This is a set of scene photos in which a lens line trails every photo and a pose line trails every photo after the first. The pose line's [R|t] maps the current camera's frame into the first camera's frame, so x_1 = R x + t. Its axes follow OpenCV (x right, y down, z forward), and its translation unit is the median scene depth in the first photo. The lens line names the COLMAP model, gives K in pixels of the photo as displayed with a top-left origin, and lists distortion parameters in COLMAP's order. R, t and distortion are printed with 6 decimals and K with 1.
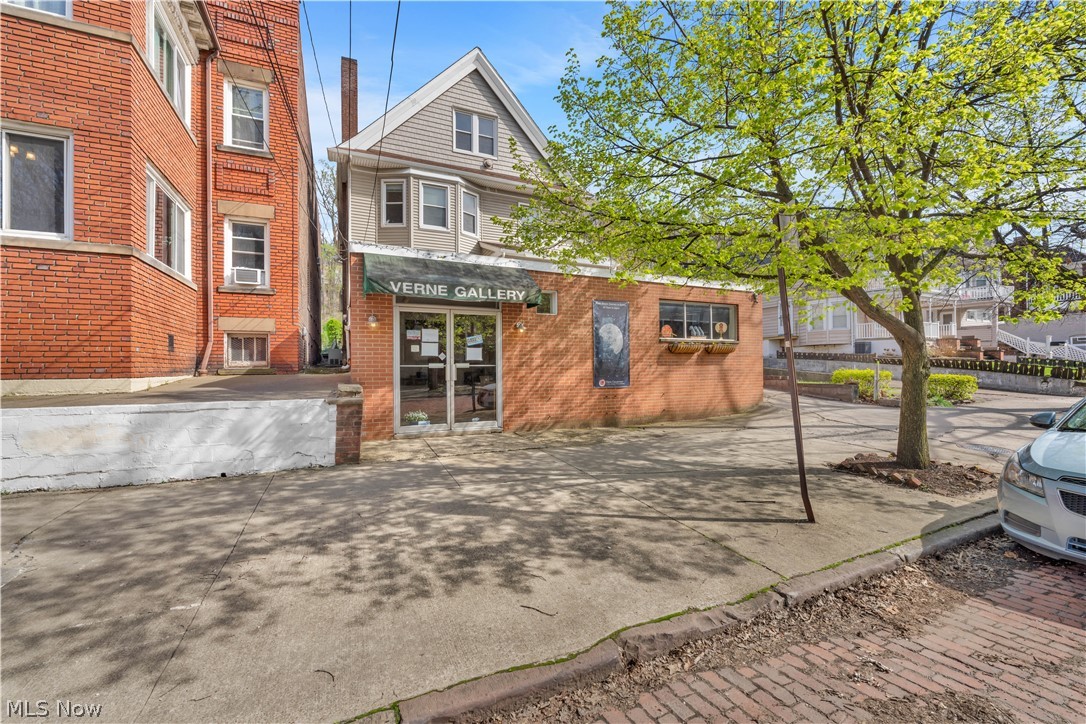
lens RADIAL K [[447.7, 0, 544.8], [0, 447.7, 364.1], [0, 0, 1]] dist [-0.002192, -0.000106]
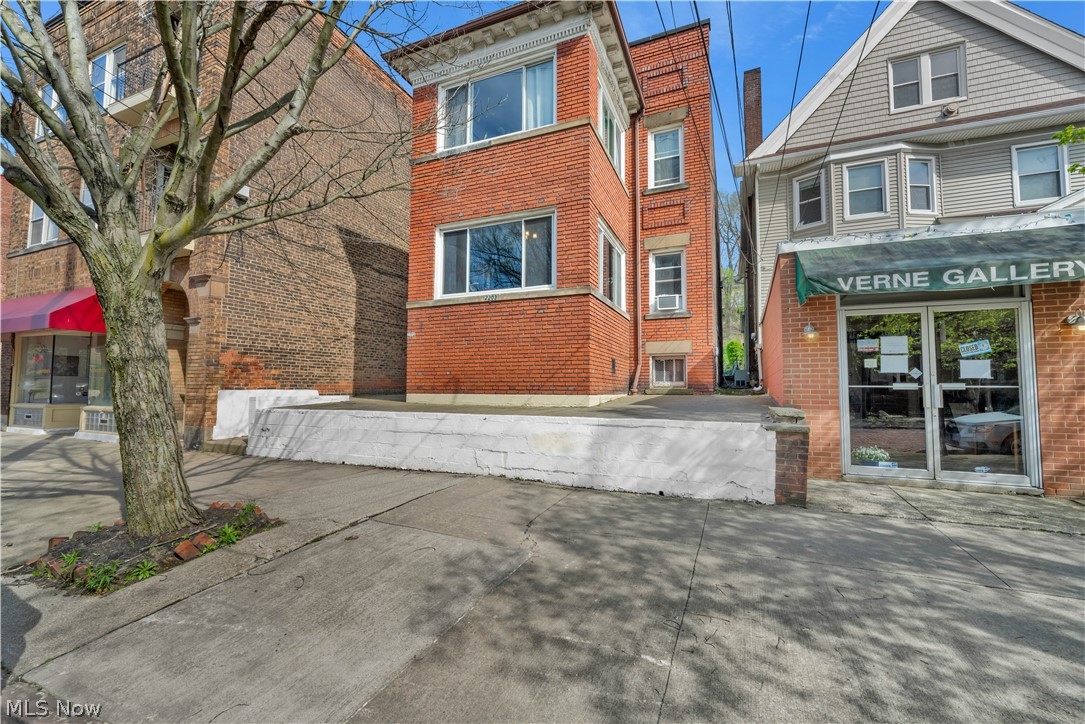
lens RADIAL K [[447.0, 0, 540.3], [0, 447.0, 363.9], [0, 0, 1]] dist [-0.000624, -0.000401]
pose [[0.668701, -0.032002, -0.742843, -0.096656], [-0.006279, 0.998795, -0.048681, 0.005966], [0.743505, 0.037217, 0.667694, 0.078469]]
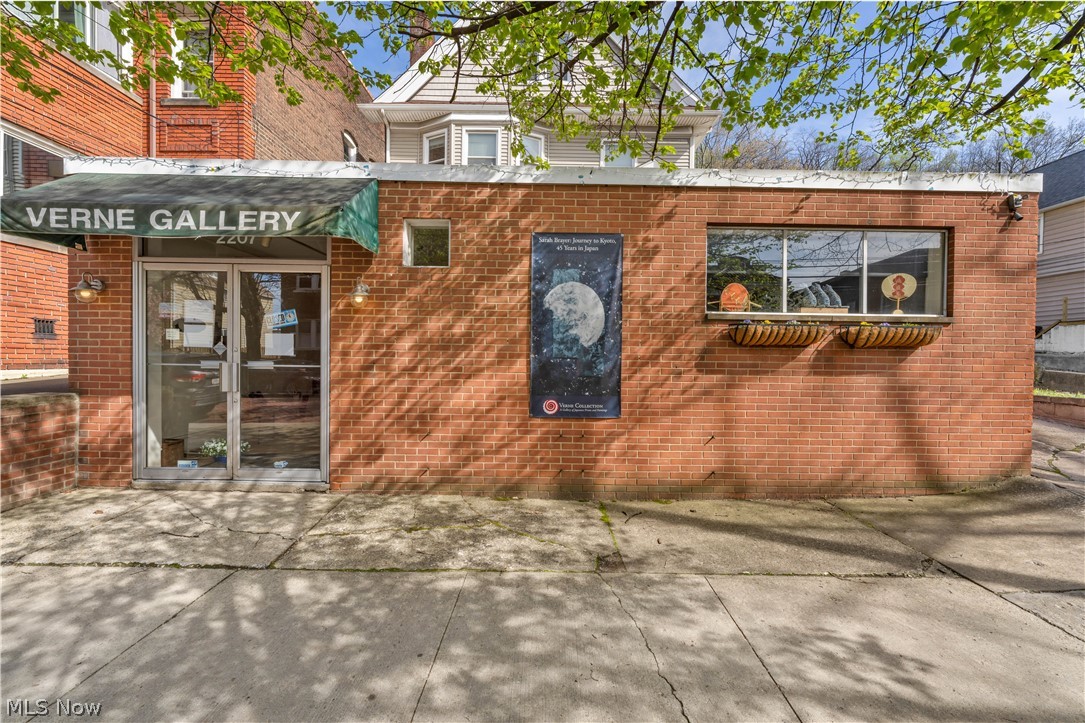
lens RADIAL K [[436.7, 0, 543.5], [0, 436.7, 364.4], [0, 0, 1]] dist [-0.002177, -0.000363]
pose [[0.905401, 0.025725, -0.423778, 0.362545], [-0.016009, 0.999521, 0.026470, -0.017681], [0.424256, -0.017181, 0.905379, 0.655884]]
